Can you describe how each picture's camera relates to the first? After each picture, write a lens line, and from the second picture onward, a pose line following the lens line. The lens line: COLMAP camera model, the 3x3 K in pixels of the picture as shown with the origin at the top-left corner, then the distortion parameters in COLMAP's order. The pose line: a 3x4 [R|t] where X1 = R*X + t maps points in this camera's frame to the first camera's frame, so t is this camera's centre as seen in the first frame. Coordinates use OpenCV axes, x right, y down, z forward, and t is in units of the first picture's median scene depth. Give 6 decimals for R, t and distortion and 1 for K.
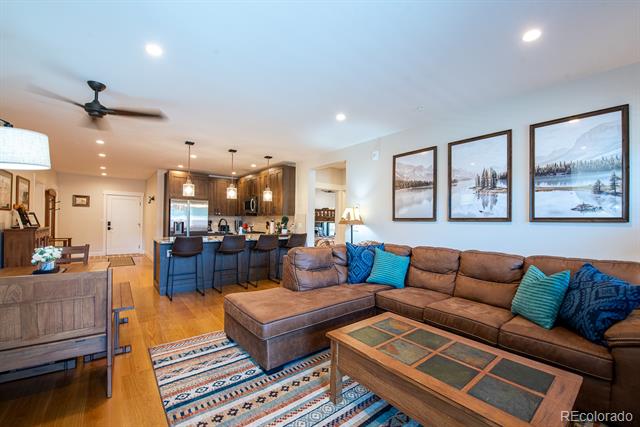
lens RADIAL K [[264.7, 0, 323.2], [0, 264.7, 219.0], [0, 0, 1]] dist [-0.002229, -0.000267]
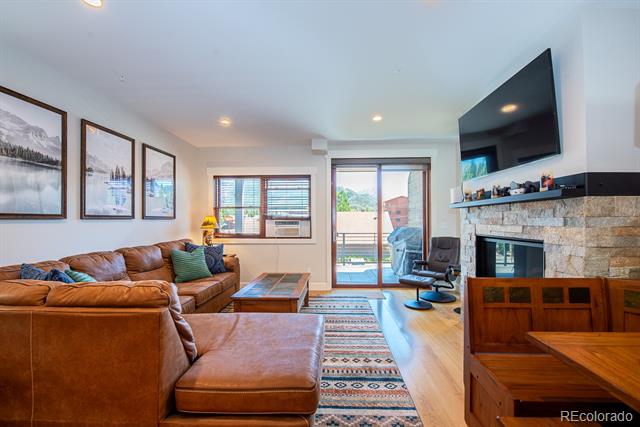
lens RADIAL K [[264.7, 0, 323.2], [0, 264.7, 219.0], [0, 0, 1]] dist [-0.002229, -0.000267]
pose [[-0.755681, -0.010148, 0.654862, -0.485175], [-0.013336, 0.999911, 0.000106, -0.000819], [-0.654804, -0.008653, -0.755749, 0.947813]]
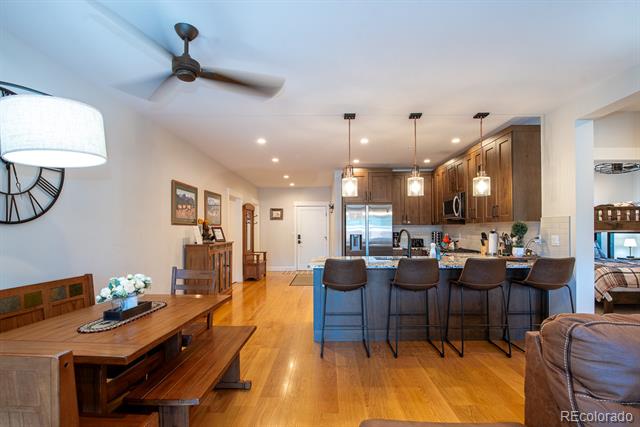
lens RADIAL K [[311.0, 0, 323.1], [0, 311.0, 229.7], [0, 0, 1]] dist [-0.014683, -0.000051]
pose [[0.769093, -0.018589, -0.638867, -0.077825], [0.019480, 0.999794, -0.005640, -0.000457], [0.638840, -0.008108, 0.769297, 0.422594]]
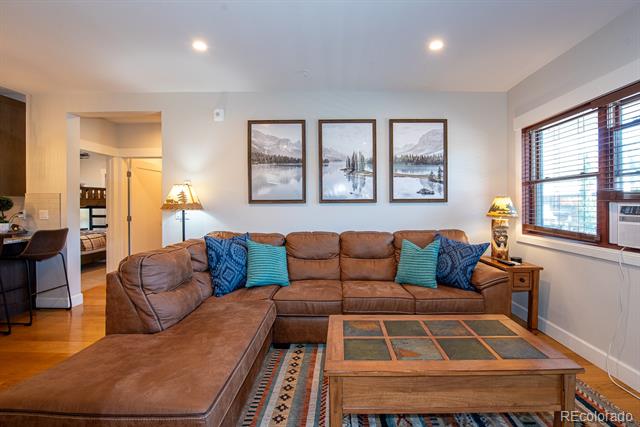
lens RADIAL K [[299.3, 0, 338.1], [0, 299.3, 204.6], [0, 0, 1]] dist [-0.003209, -0.000364]
pose [[0.631862, -0.016643, 0.774902, -0.261530], [0.006144, 0.999846, 0.016465, -0.002821], [-0.775056, -0.005643, 0.631867, 0.233320]]
